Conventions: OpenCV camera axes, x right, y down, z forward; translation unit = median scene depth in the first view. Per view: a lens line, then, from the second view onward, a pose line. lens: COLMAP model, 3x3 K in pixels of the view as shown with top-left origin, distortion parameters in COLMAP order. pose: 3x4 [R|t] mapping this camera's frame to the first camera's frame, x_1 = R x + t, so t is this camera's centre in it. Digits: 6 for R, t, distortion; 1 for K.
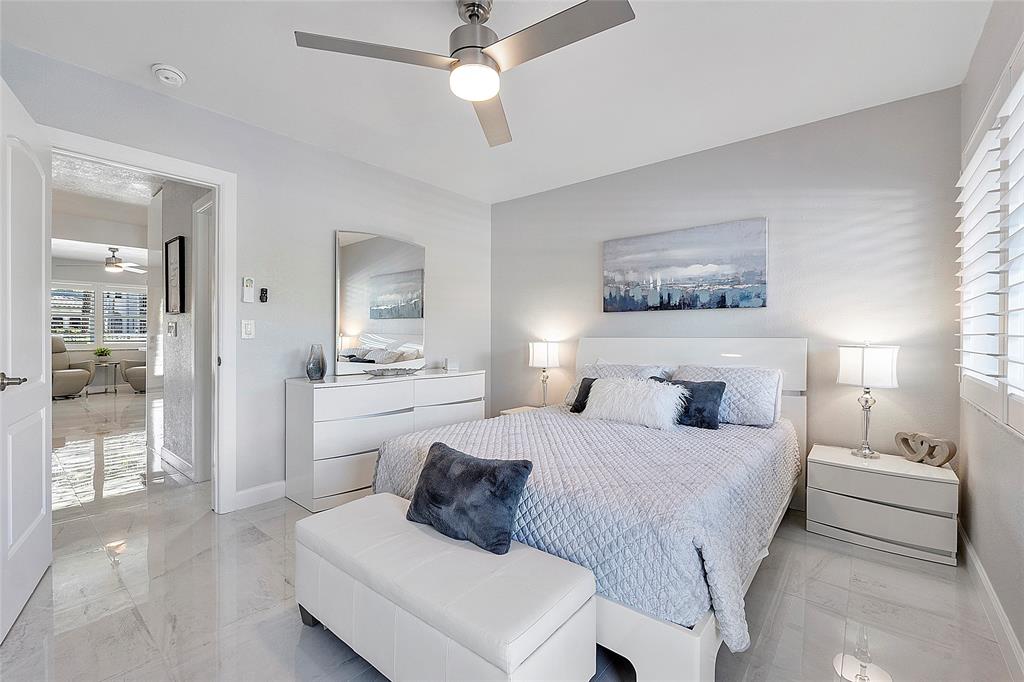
lens RADIAL K [[433.0, 0, 511.6], [0, 433.0, 338.0], [0, 0, 1]] dist [-0.003440, -0.000475]
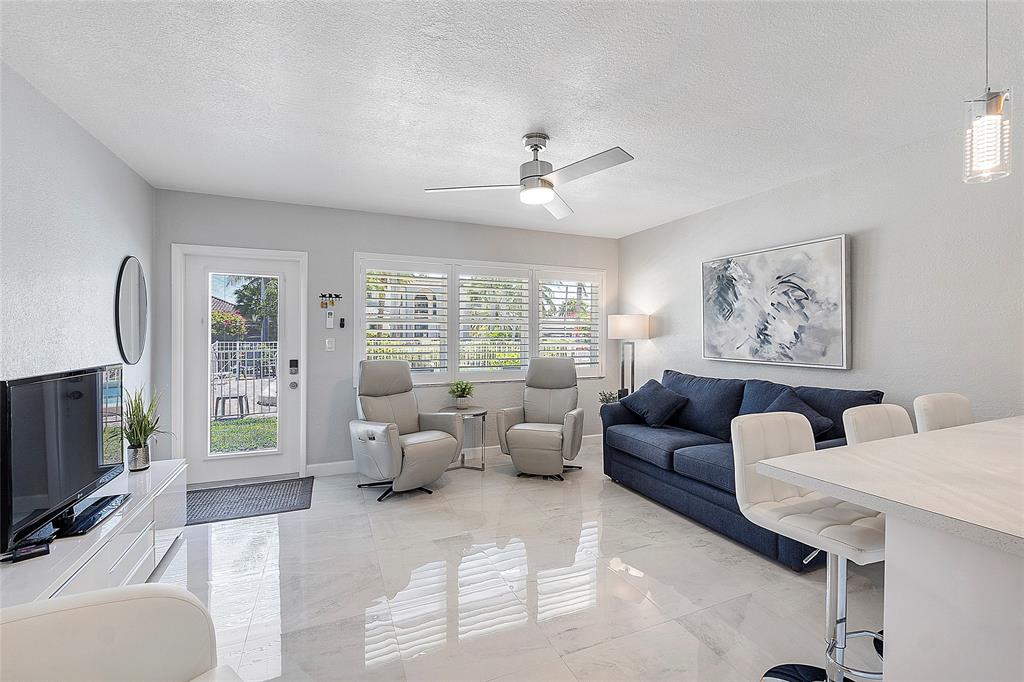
lens RADIAL K [[433.0, 0, 511.6], [0, 433.0, 338.0], [0, 0, 1]] dist [-0.003440, -0.000475]
pose [[0.890634, 0.001797, -0.454717, -0.682480], [-0.002705, 0.999995, -0.001347, -0.030525], [0.454713, 0.002430, 0.890635, 0.581600]]
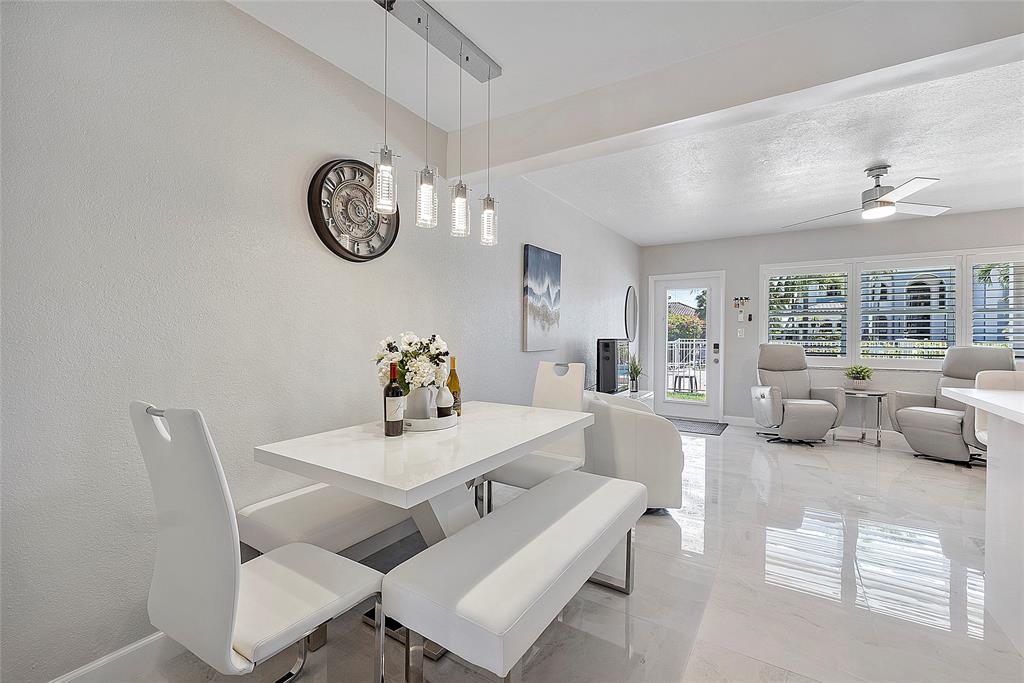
lens RADIAL K [[433.0, 0, 511.6], [0, 433.0, 338.5], [0, 0, 1]] dist [-0.003440, -0.000475]
pose [[0.120820, 0.003551, -0.992668, -0.431176], [-0.010401, 0.999943, 0.002311, -0.011439], [0.992620, 0.010045, 0.120850, 0.470716]]
